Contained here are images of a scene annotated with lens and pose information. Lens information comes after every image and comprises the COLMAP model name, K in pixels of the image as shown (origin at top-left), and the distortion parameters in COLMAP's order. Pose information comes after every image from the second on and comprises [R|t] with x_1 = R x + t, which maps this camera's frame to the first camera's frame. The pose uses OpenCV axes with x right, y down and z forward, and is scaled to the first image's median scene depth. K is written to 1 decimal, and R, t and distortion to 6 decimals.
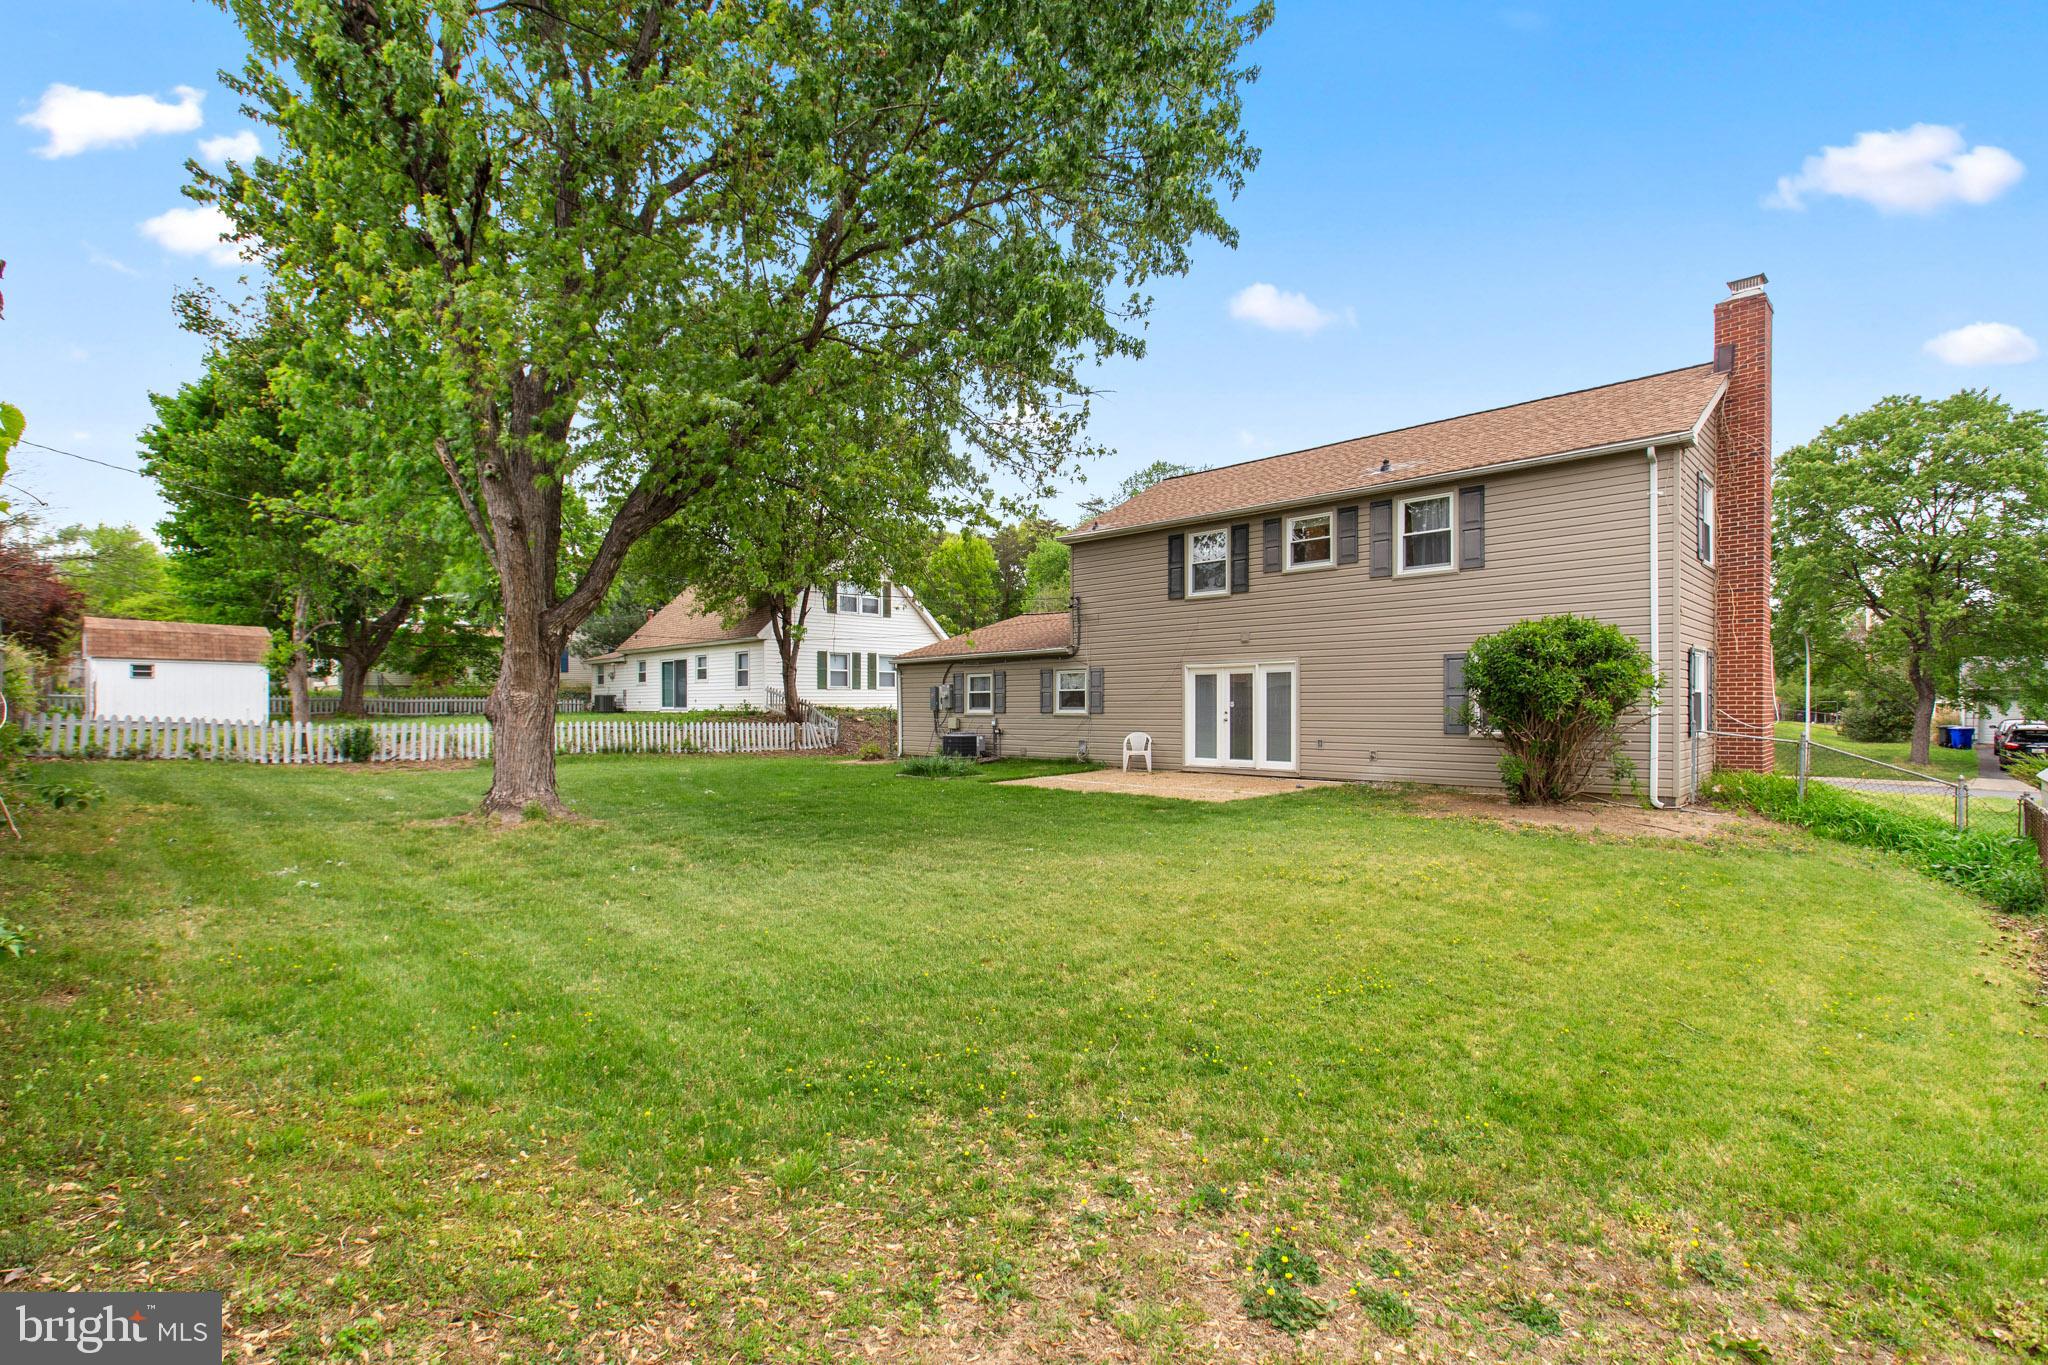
lens RADIAL K [[911.5, 0, 1028.8], [0, 911.5, 705.6], [0, 0, 1]] dist [0.000029, 0.000026]
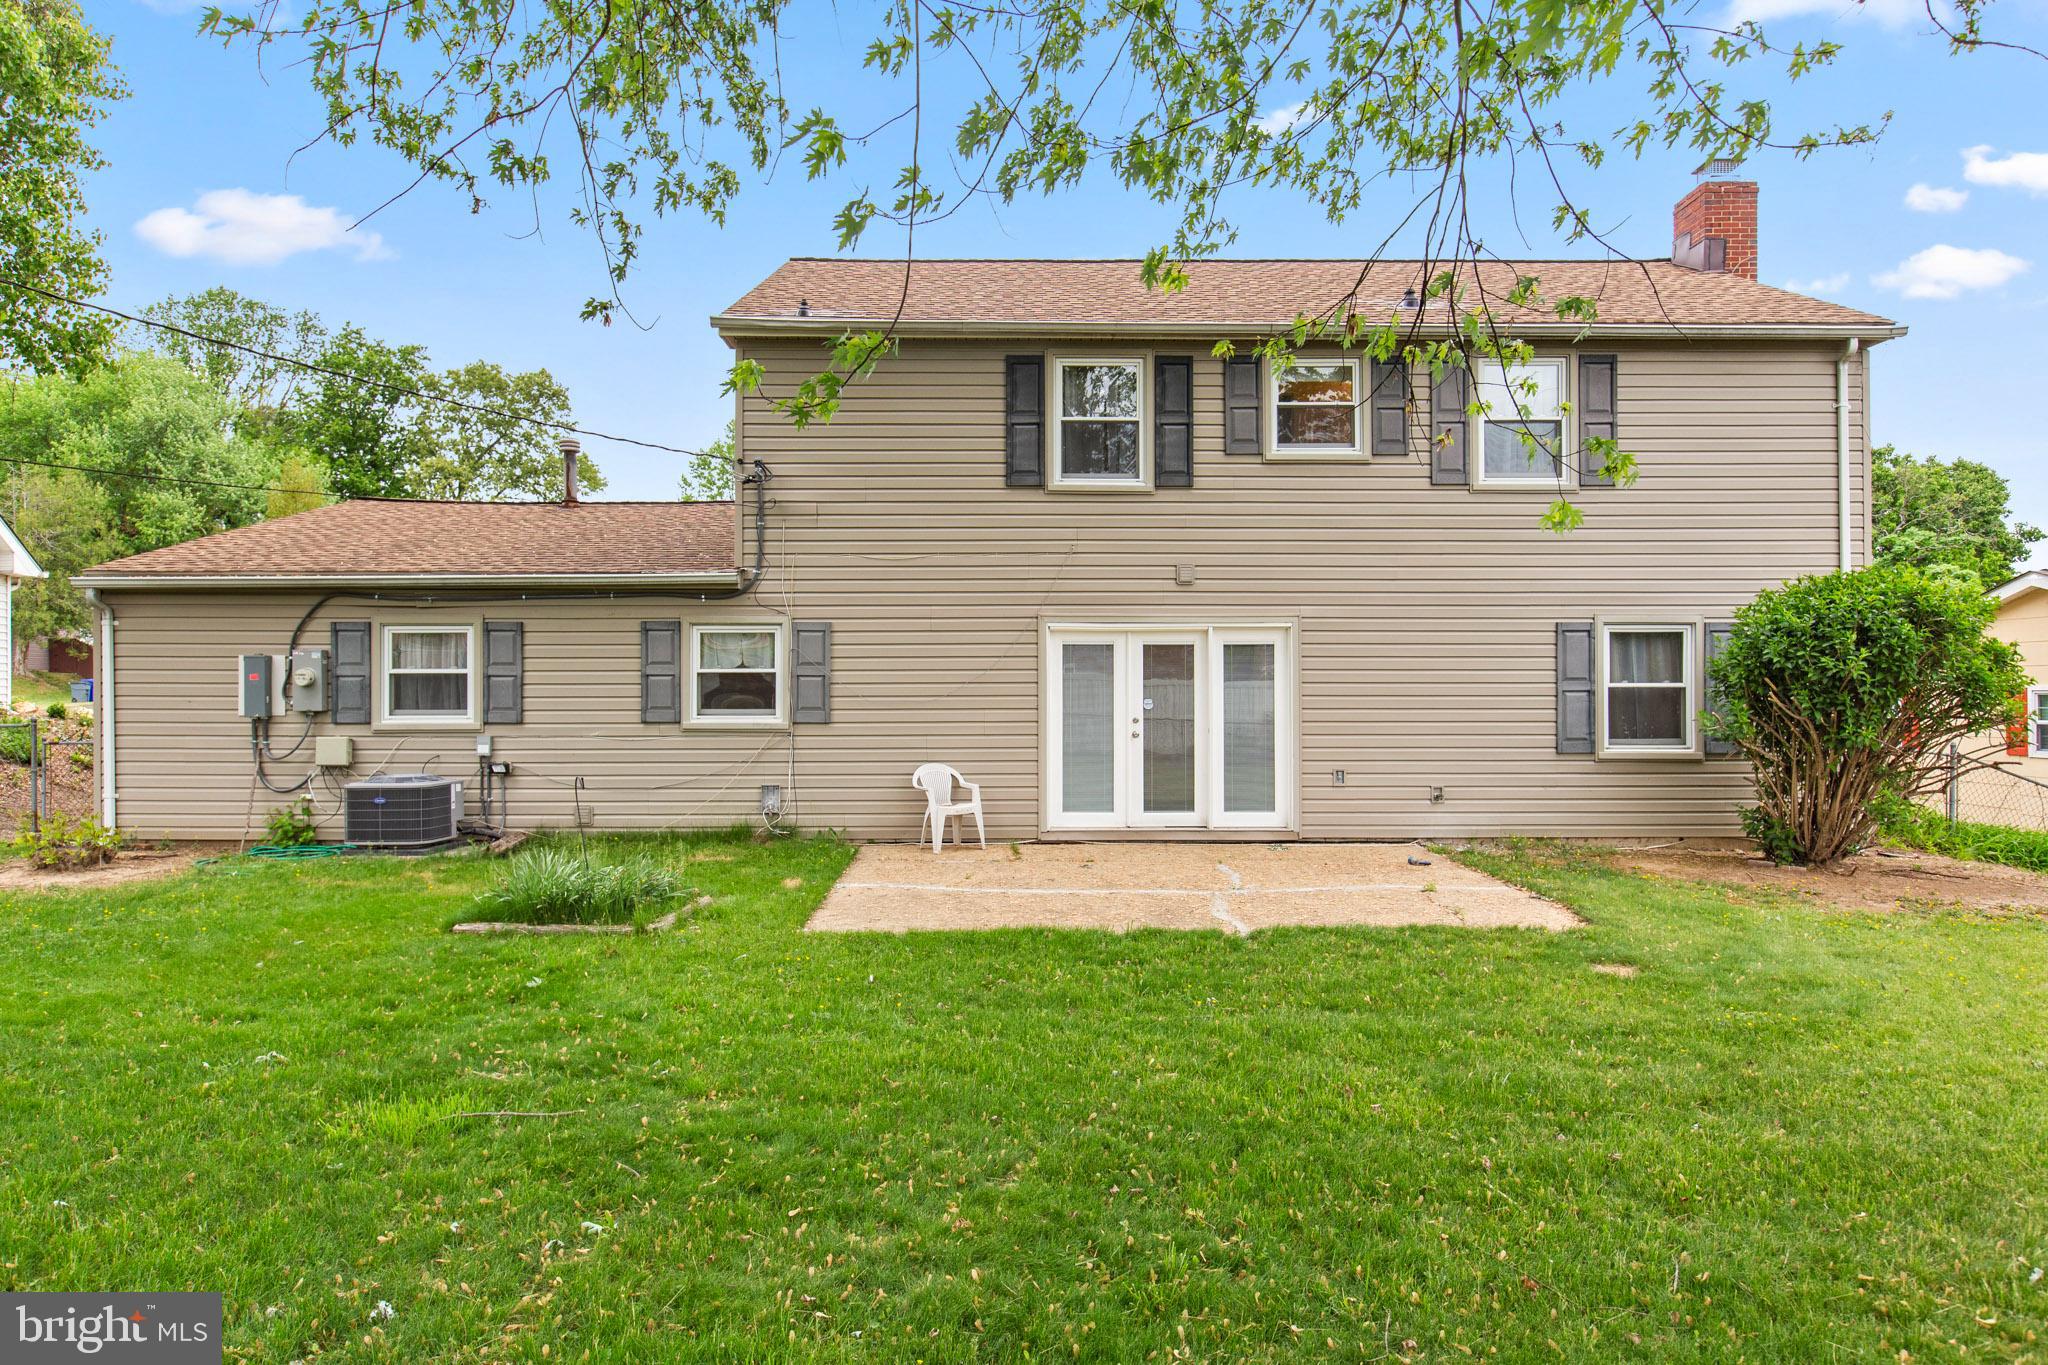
lens RADIAL K [[1395.5, 0, 1024.0], [0, 1395.5, 682.5], [0, 0, 1]] dist [-0.003013, -0.000419]
pose [[0.711803, 0.002903, 0.702373, -0.368669], [-0.002034, 0.999996, -0.002072, -0.011582], [-0.702377, 0.000046, 0.711806, 0.481777]]
